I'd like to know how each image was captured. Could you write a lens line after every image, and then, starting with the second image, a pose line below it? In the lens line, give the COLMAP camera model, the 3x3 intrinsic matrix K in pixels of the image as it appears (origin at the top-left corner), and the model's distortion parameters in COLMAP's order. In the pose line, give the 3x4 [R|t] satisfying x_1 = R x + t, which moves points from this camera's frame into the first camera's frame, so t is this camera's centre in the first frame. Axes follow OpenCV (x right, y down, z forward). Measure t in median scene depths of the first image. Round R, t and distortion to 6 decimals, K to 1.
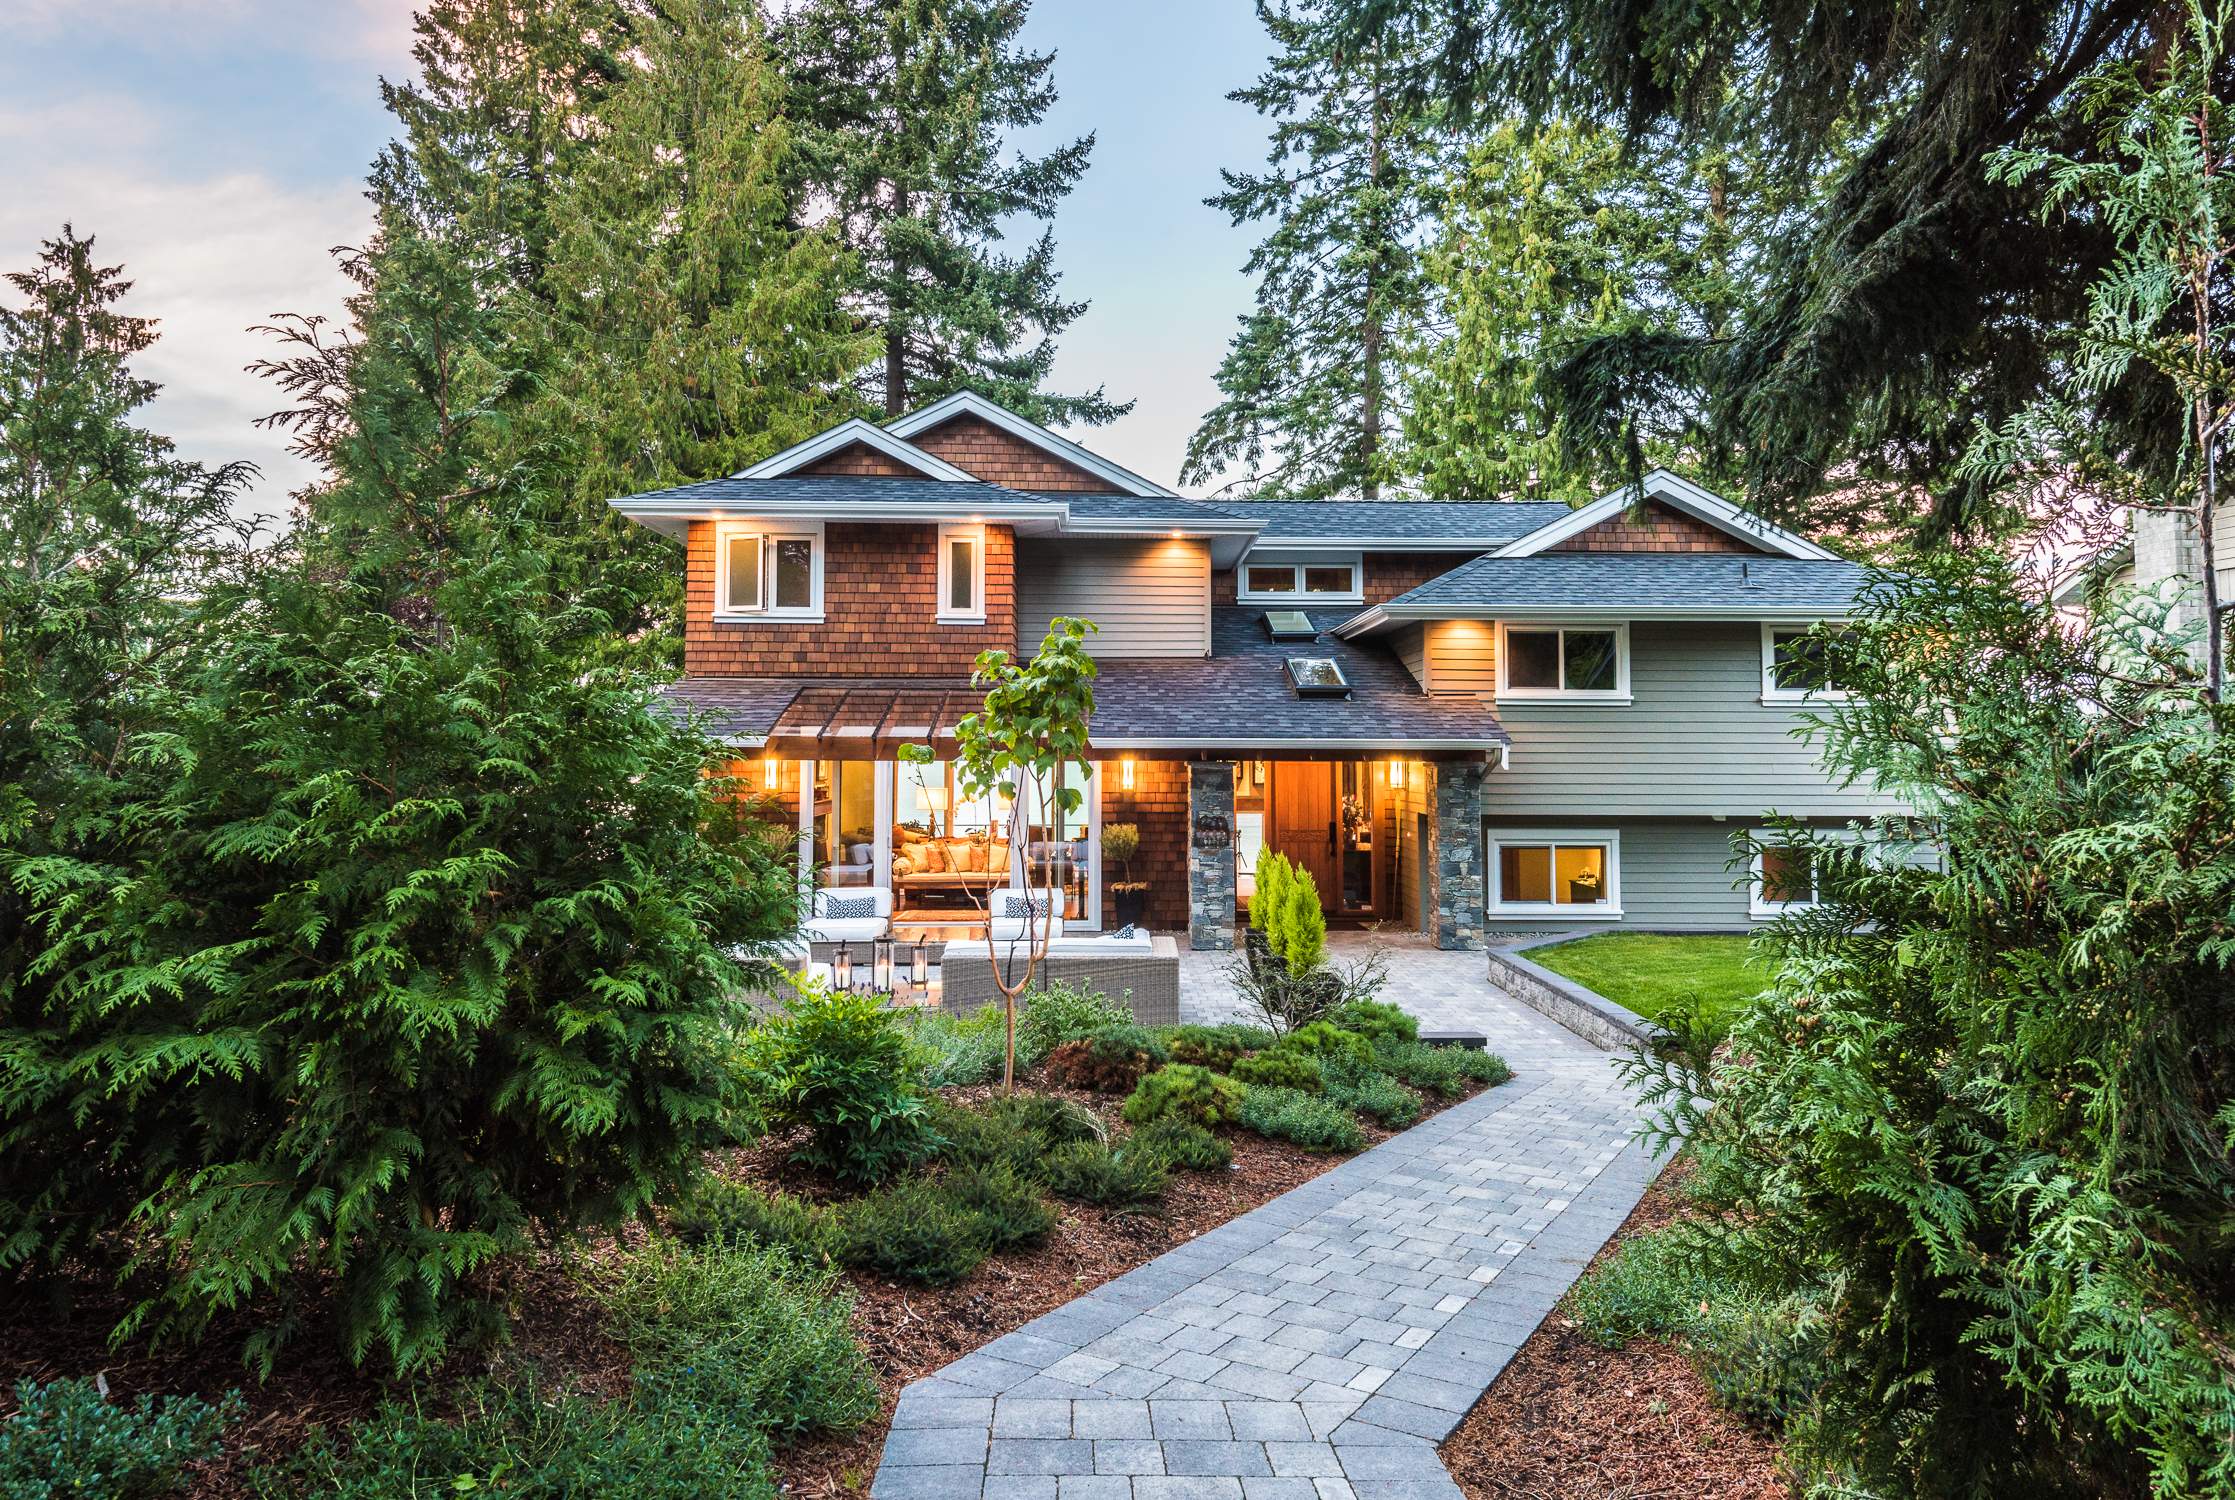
lens RADIAL K [[1269.6, 0, 1159.7], [0, 1269.6, 692.4], [0, 0, 1]] dist [0.021581, -0.010424]
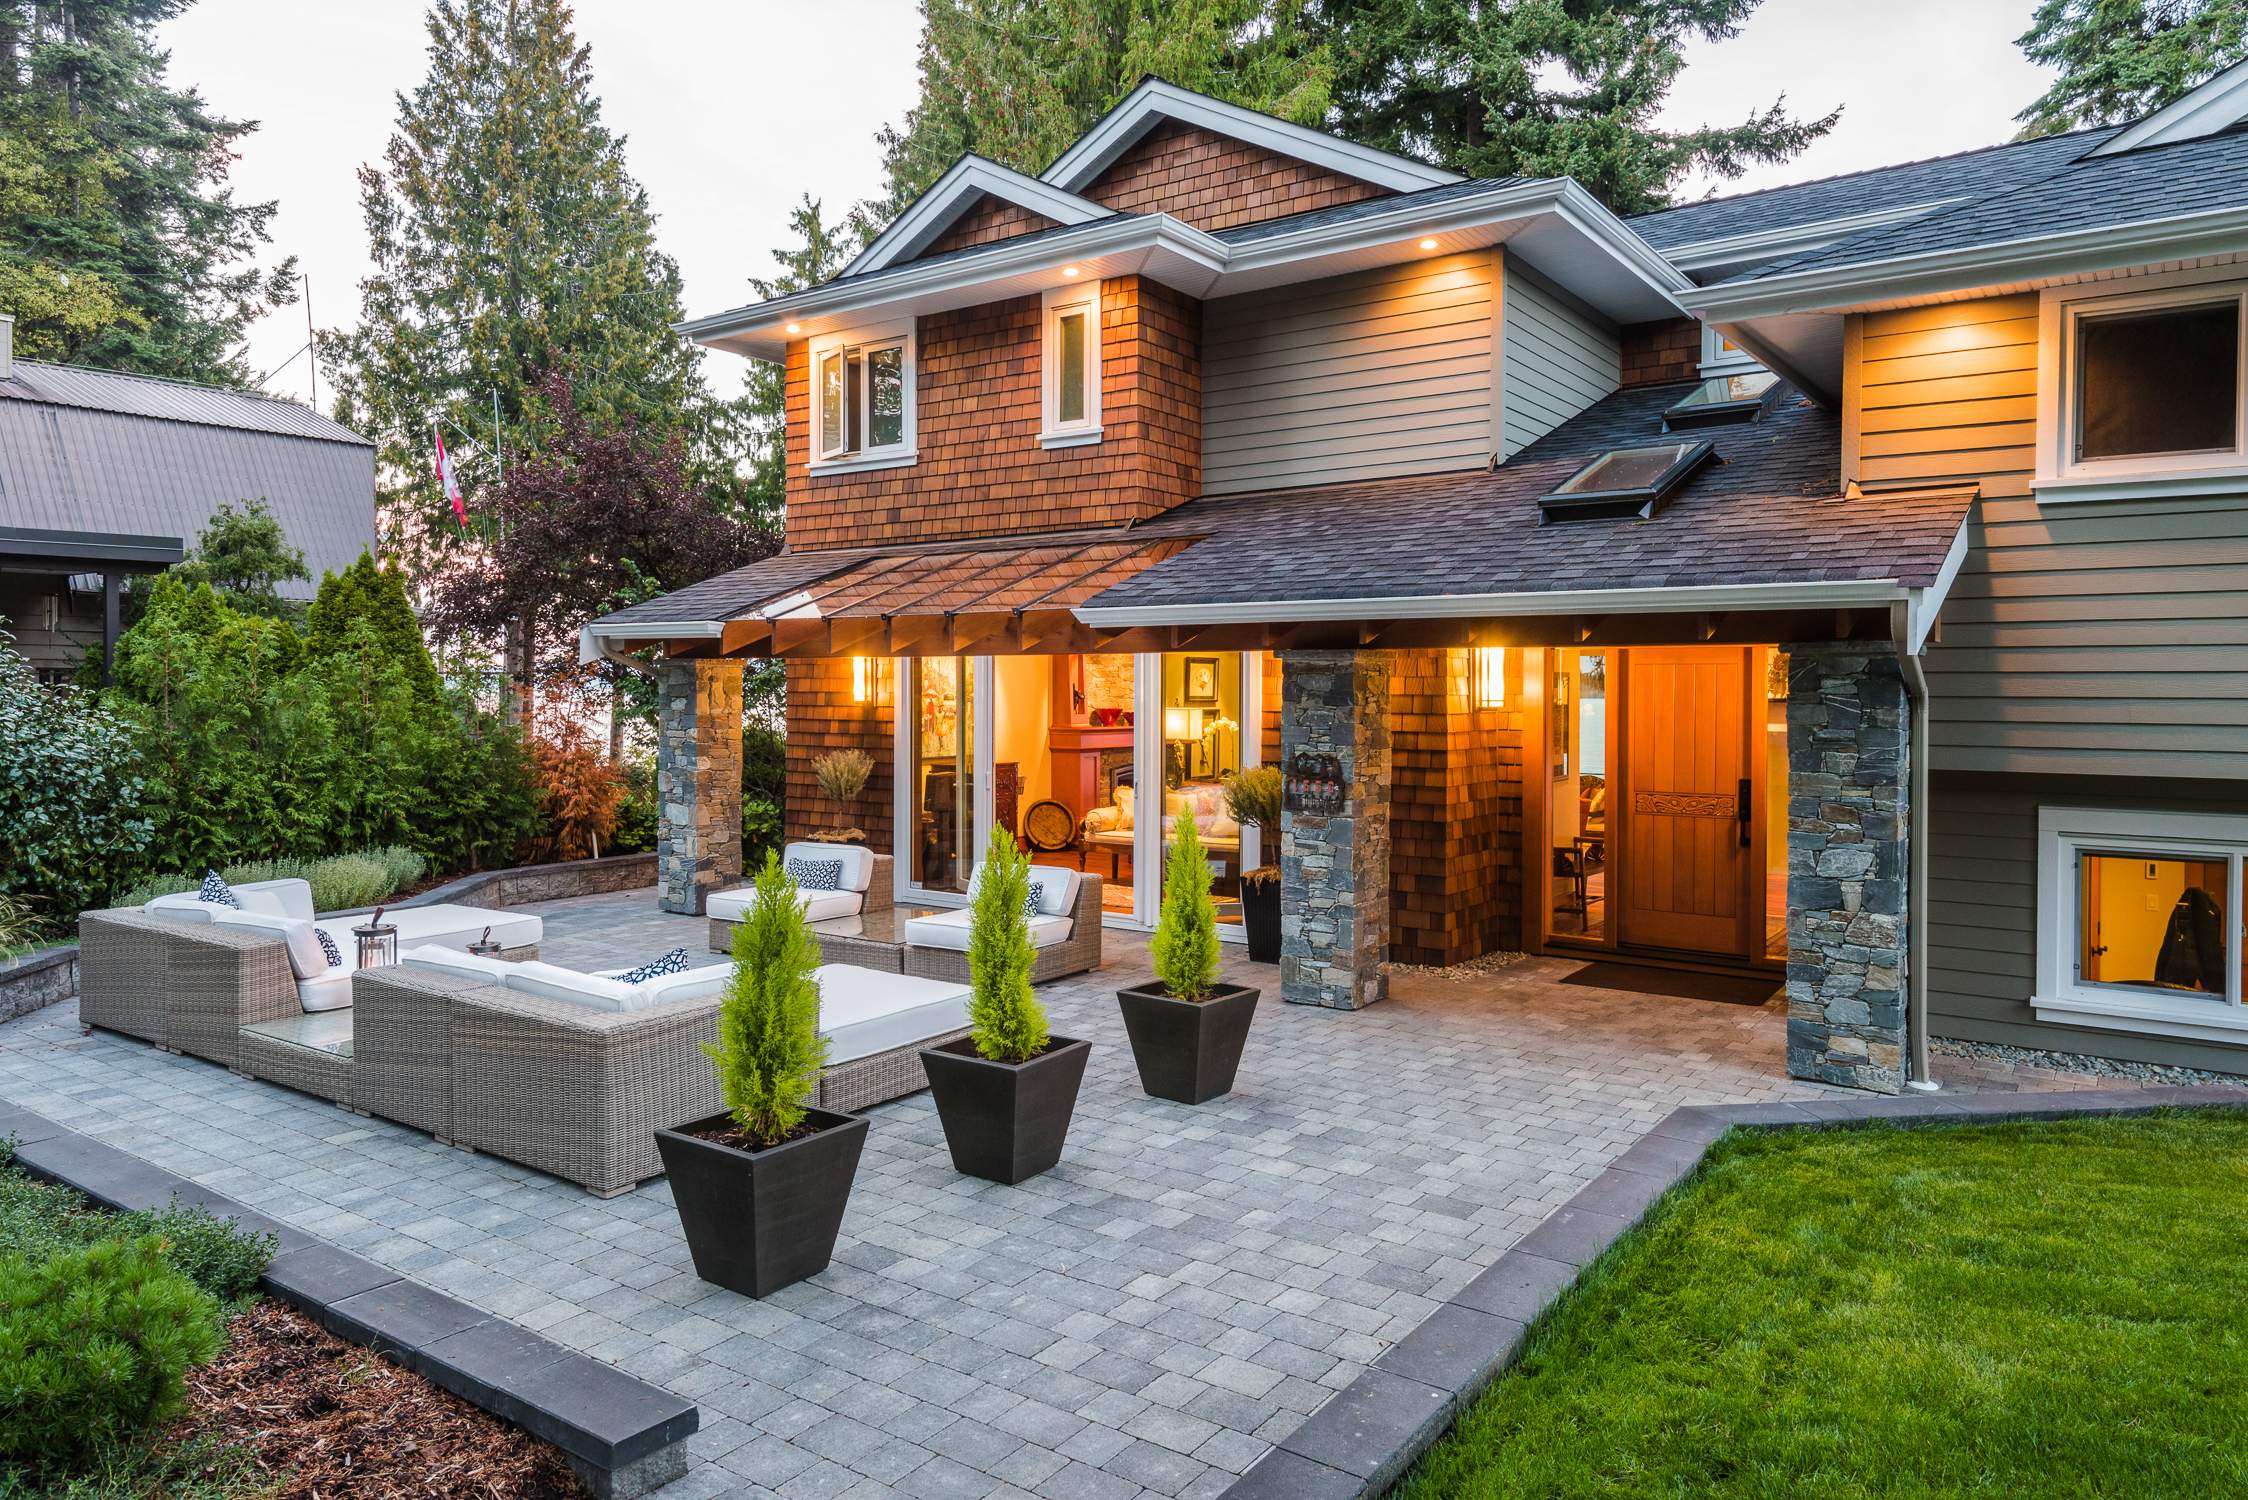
lens RADIAL K [[1455.2, 0, 1117.8], [0, 1455.2, 711.4], [0, 0, 1]] dist [0.036681, -0.013082]
pose [[0.793883, 0.009655, -0.607994, 0.293038], [0.027471, 0.998284, 0.051722, 0.040209], [0.607450, -0.057764, 0.792255, 0.408177]]
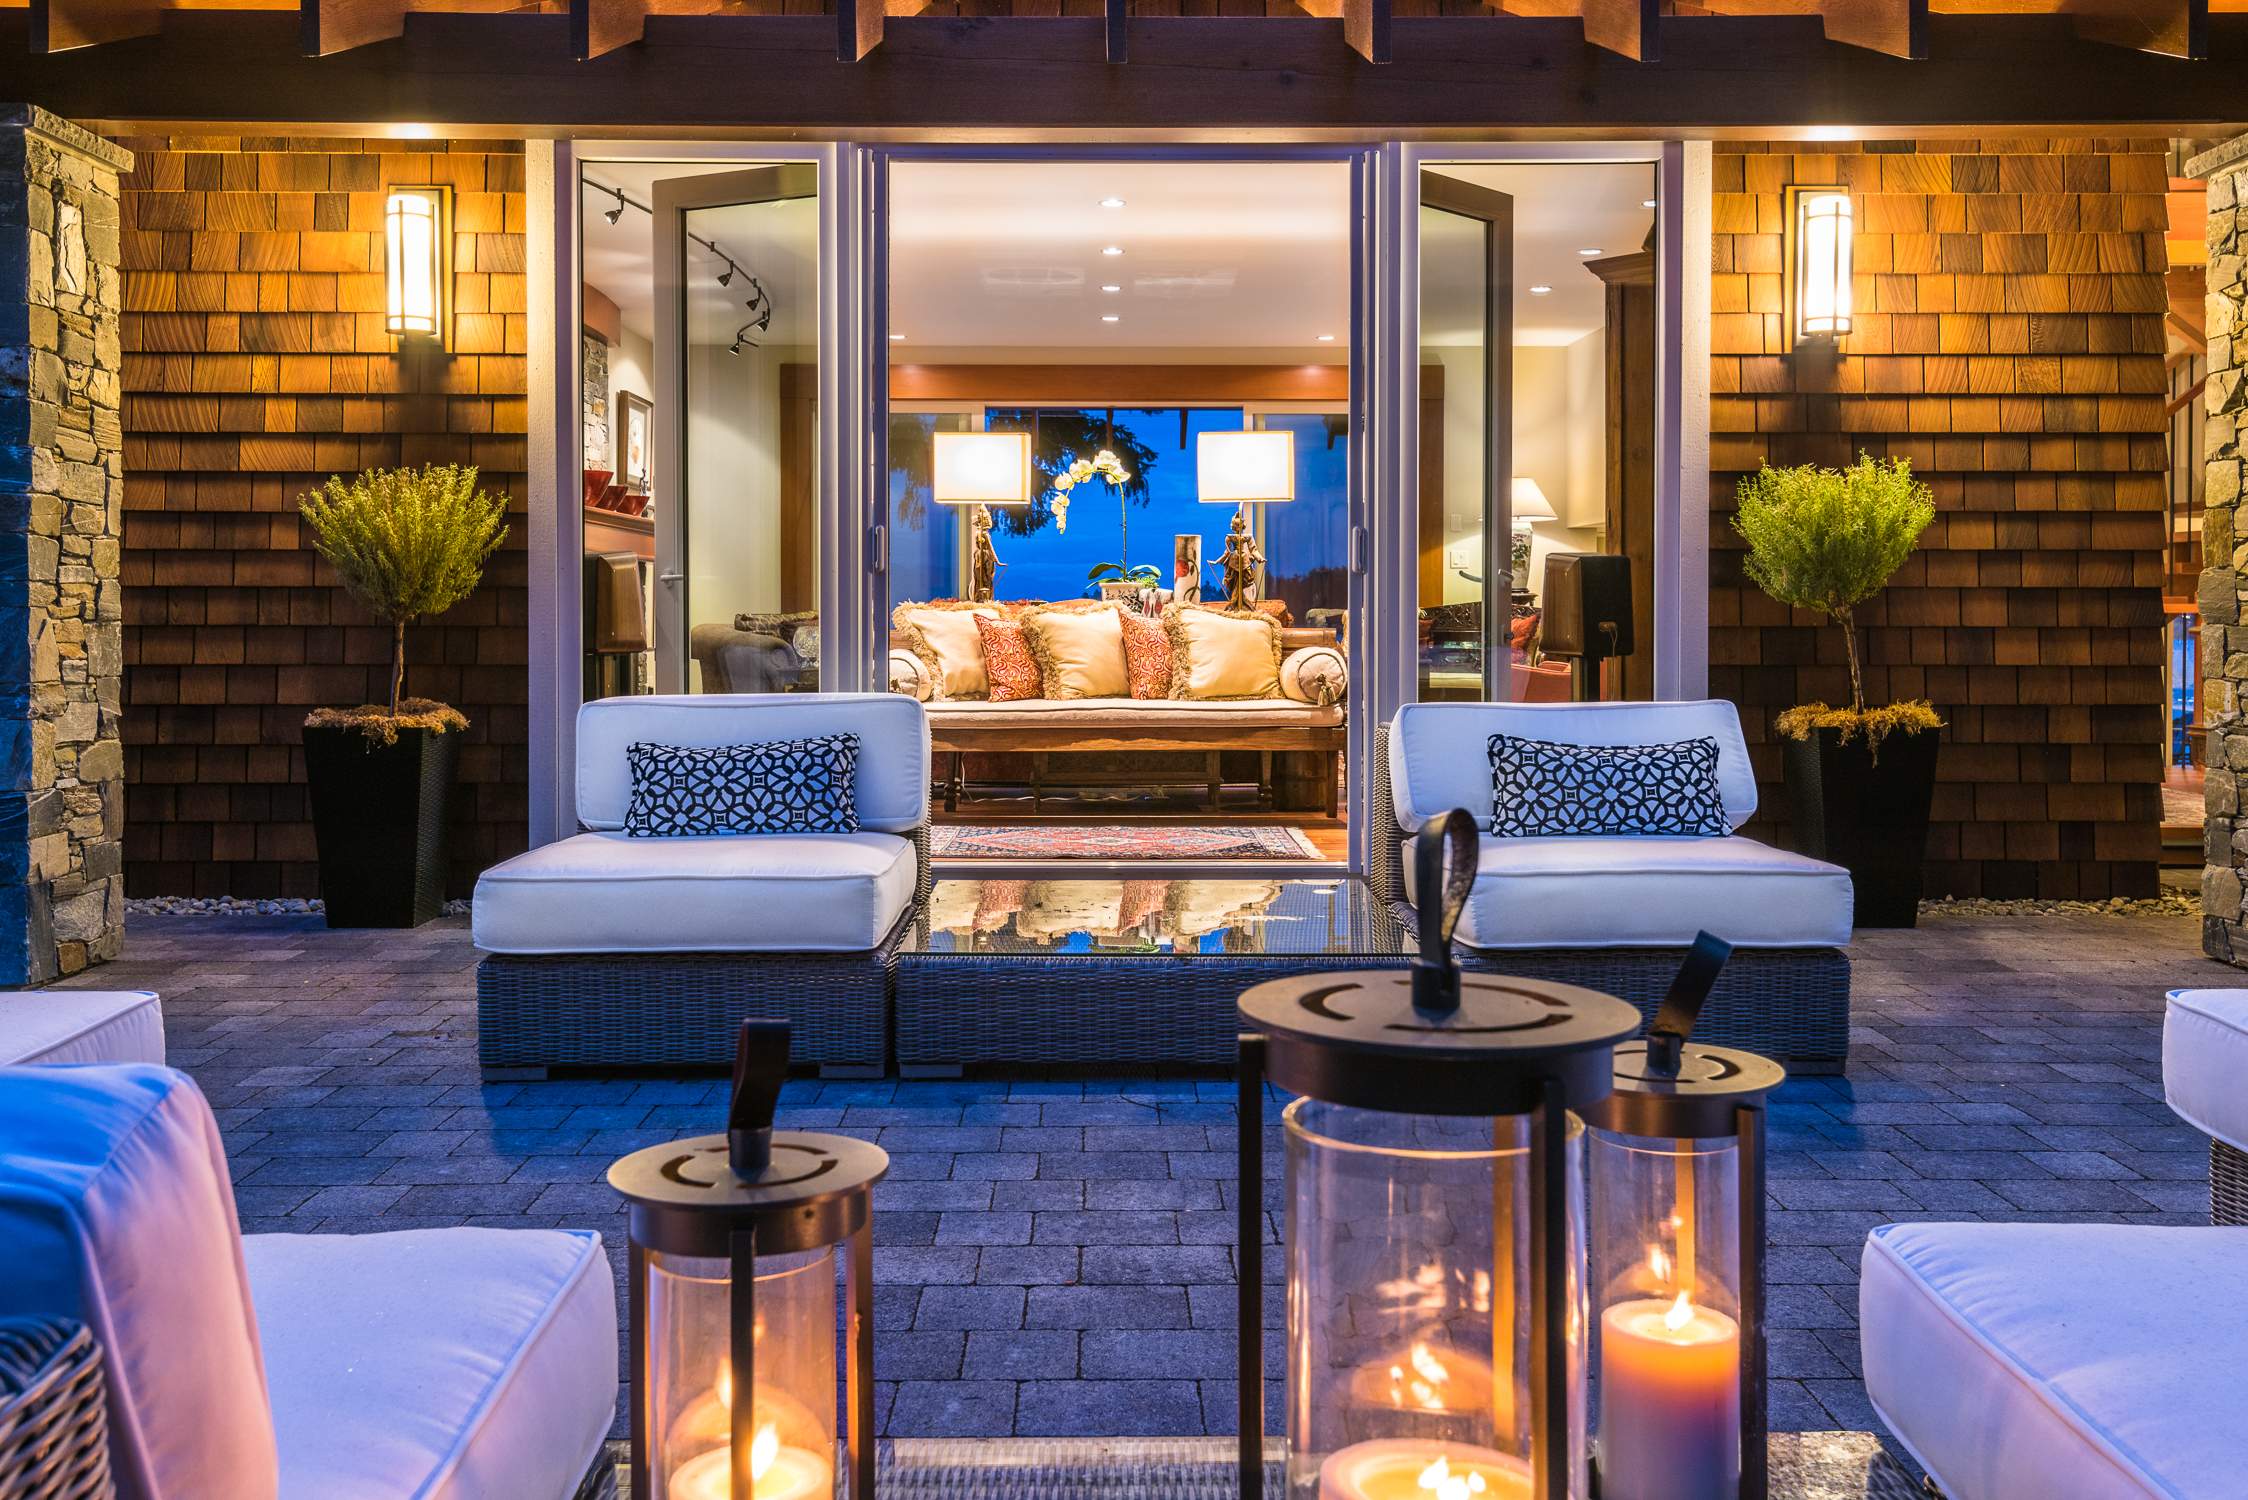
lens RADIAL K [[2119.5, 0, 1162.9], [0, 2119.5, 601.3], [0, 0, 1]] dist [0.007054, 0.000000]
pose [[0.999729, -0.000831, -0.023268, -0.138010], [0.001906, 0.998929, 0.046220, 0.102668], [0.023204, -0.046252, 0.998660, 0.546457]]
